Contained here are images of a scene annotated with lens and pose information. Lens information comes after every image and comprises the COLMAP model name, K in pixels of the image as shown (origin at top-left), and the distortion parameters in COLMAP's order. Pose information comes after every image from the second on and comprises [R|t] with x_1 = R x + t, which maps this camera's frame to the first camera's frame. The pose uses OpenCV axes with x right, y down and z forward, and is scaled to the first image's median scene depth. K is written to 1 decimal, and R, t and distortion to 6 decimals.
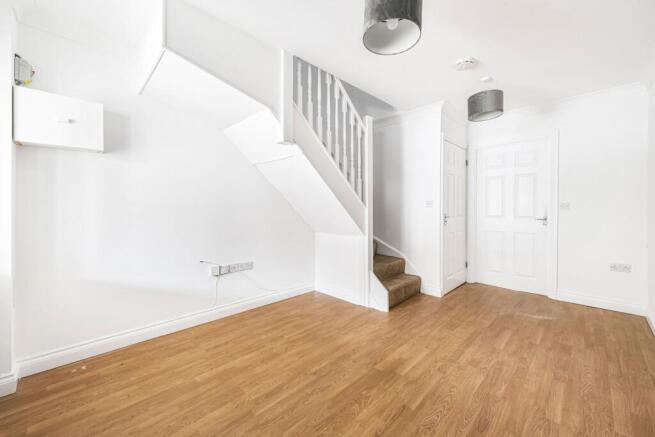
lens RADIAL K [[256.4, 0, 336.6], [0, 256.4, 211.0], [0, 0, 1]] dist [-0.003128, -0.000627]
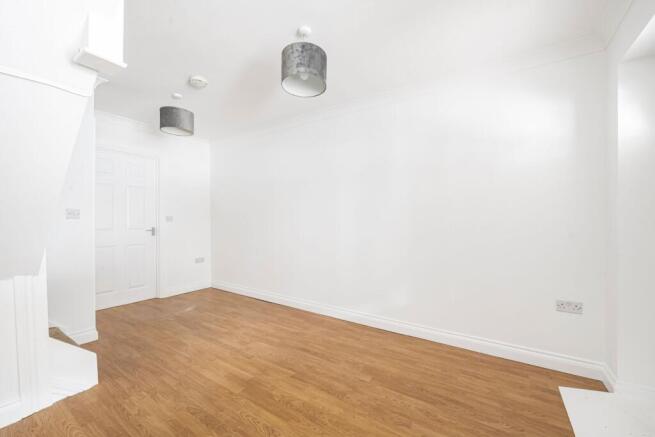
lens RADIAL K [[256.4, 0, 330.6], [0, 256.4, 220.0], [0, 0, 1]] dist [-0.003128, -0.000627]
pose [[-0.194537, 0.002264, 0.980893, -0.724345], [0.004705, 0.999988, -0.001375, -0.013833], [-0.980884, 0.004347, -0.194545, 0.741796]]
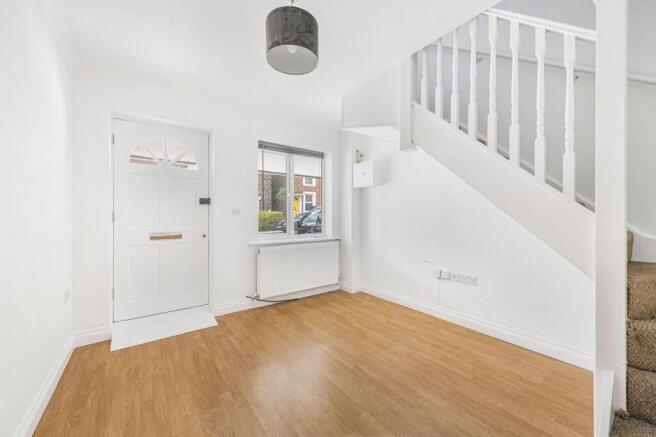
lens RADIAL K [[256.8, 0, 327.5], [0, 256.8, 217.0], [0, 0, 1]] dist [-0.003128, -0.000627]
pose [[-0.176300, 0.006862, -0.984313, 0.854002], [-0.001780, 0.999972, 0.007290, -0.018589], [0.984335, 0.003037, -0.176283, 0.895705]]
